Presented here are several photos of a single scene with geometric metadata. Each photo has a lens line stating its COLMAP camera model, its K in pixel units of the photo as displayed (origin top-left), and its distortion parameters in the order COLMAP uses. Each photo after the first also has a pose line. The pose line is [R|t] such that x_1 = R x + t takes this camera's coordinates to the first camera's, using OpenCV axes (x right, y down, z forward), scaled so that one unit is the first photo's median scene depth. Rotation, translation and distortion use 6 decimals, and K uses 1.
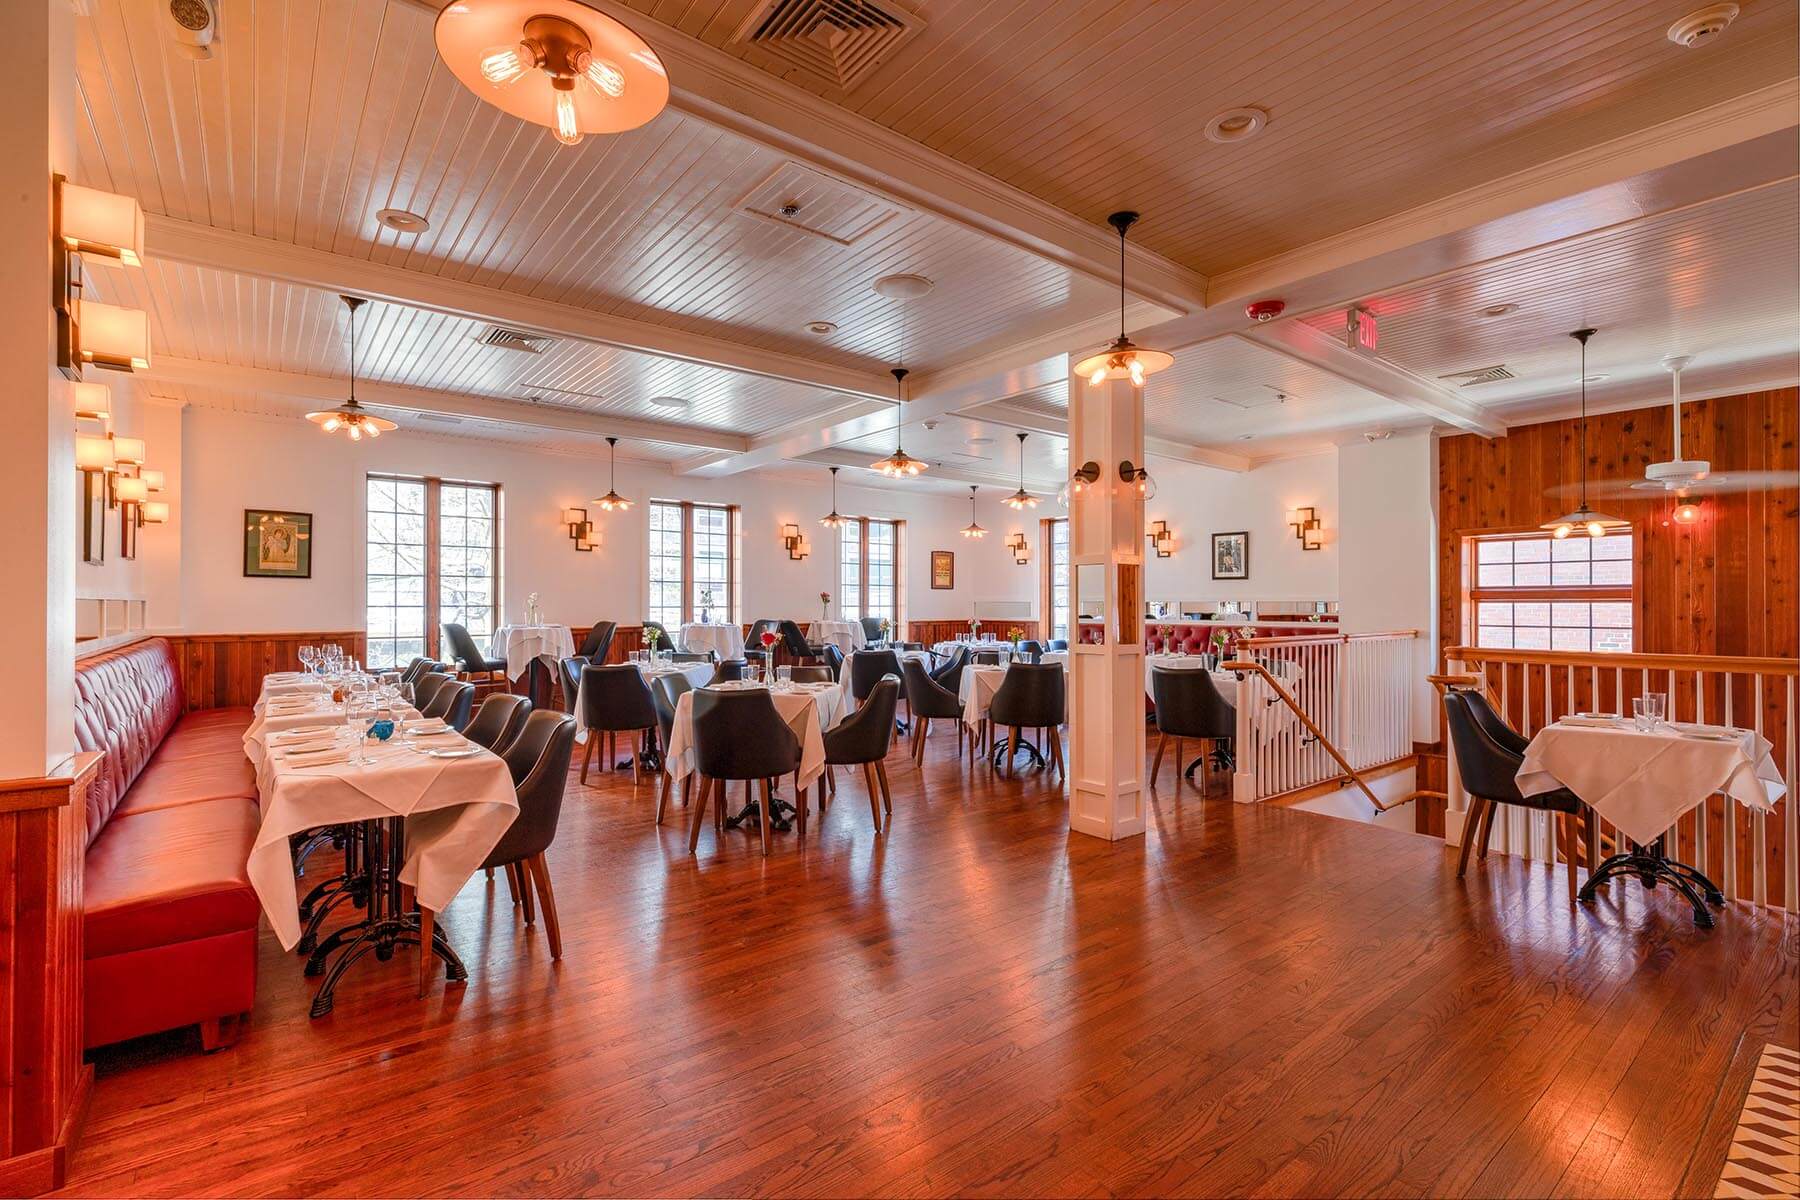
lens RADIAL K [[821.5, 0, 891.7], [0, 821.5, 599.6], [0, 0, 1]] dist [0.002569, 0.000278]
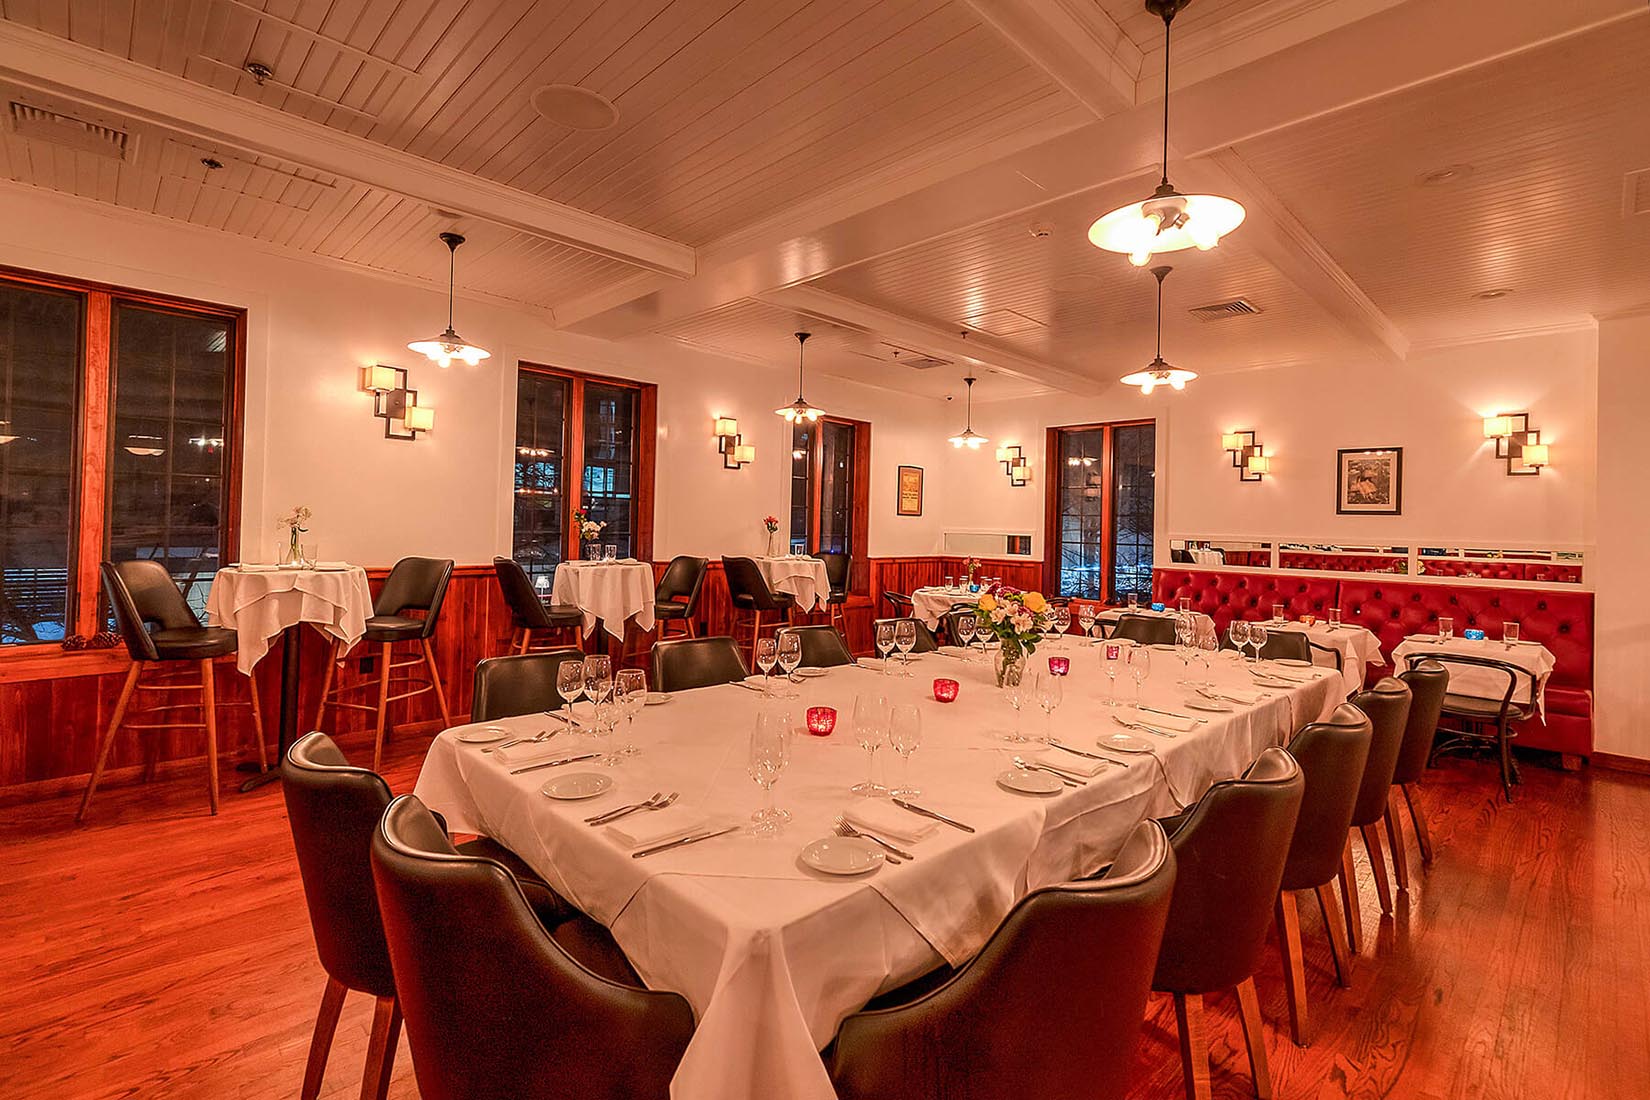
lens RADIAL K [[753.0, 0, 829.8], [0, 753.0, 512.3], [0, 0, 1]] dist [0.002569, 0.000278]
pose [[0.992695, 0.026363, 0.117732, -0.122694], [-0.024996, 0.999602, -0.013076, -0.006007], [-0.118030, 0.010037, 0.992959, 0.403329]]
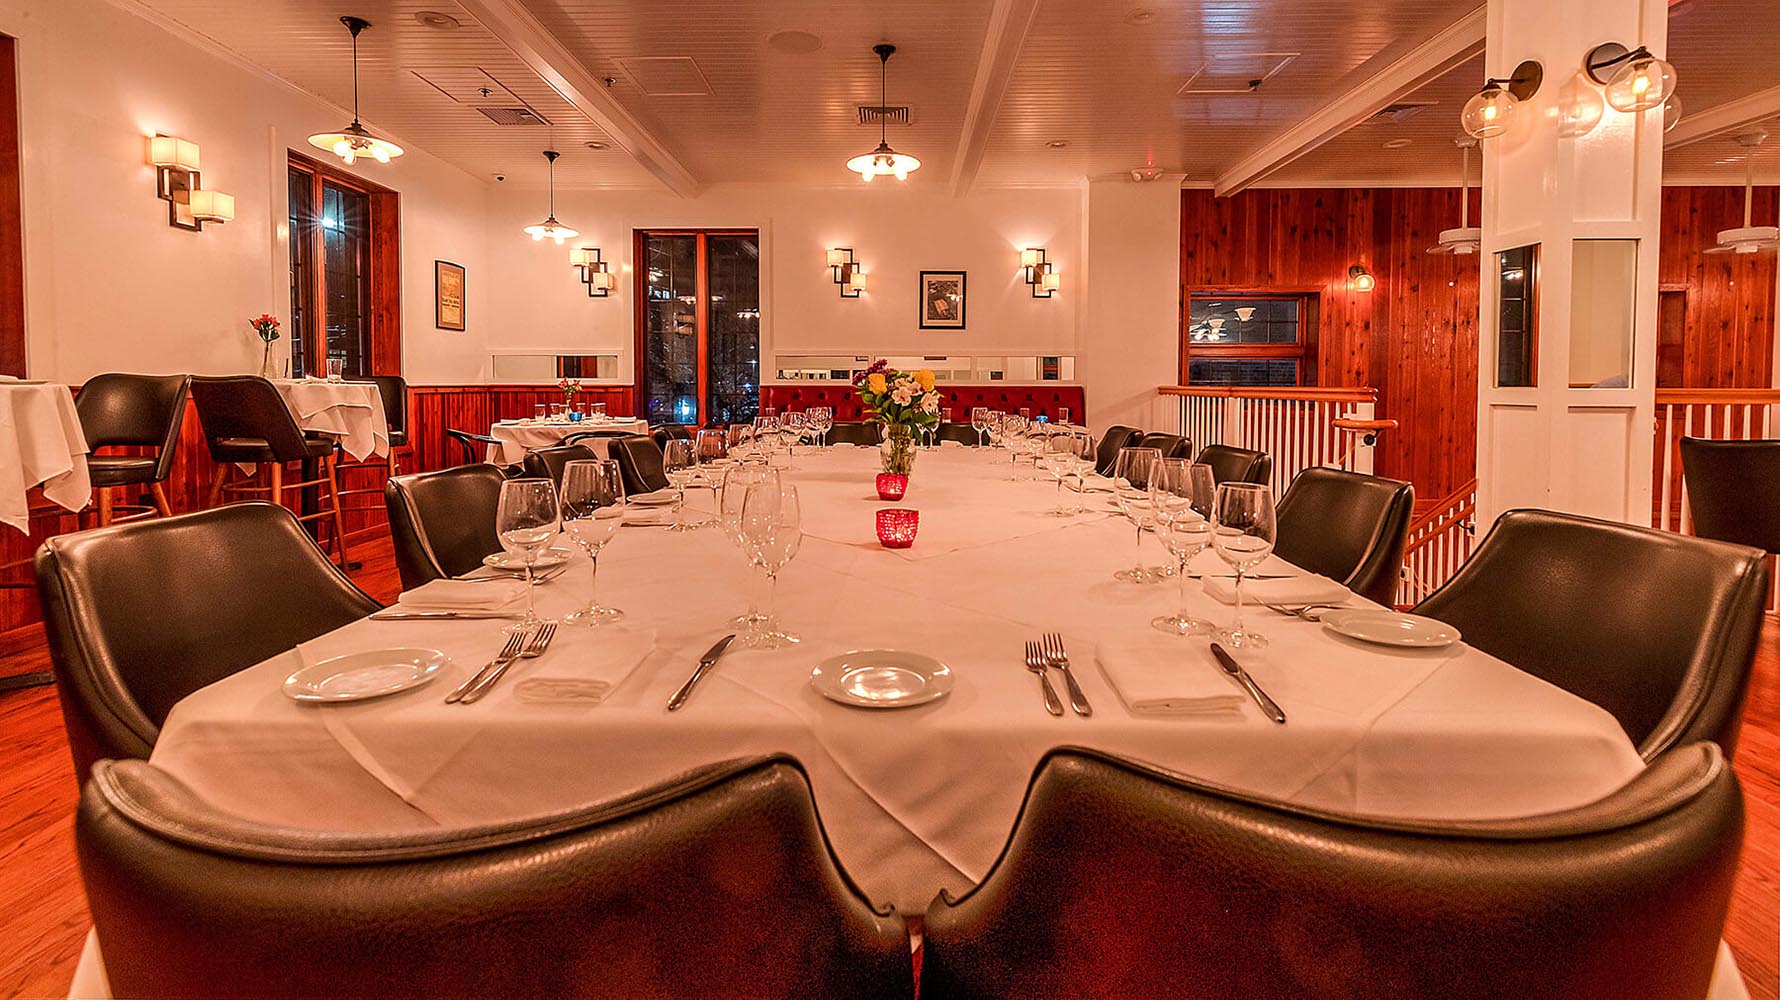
lens RADIAL K [[796.5, 0, 879.0], [0, 796.5, 408.2], [0, 0, 1]] dist [0.002410, -0.000445]
pose [[0.619023, -0.021699, 0.785073, -0.243761], [-0.005734, 0.999467, 0.032146, 0.028608], [-0.785352, -0.024400, 0.618568, 0.550494]]
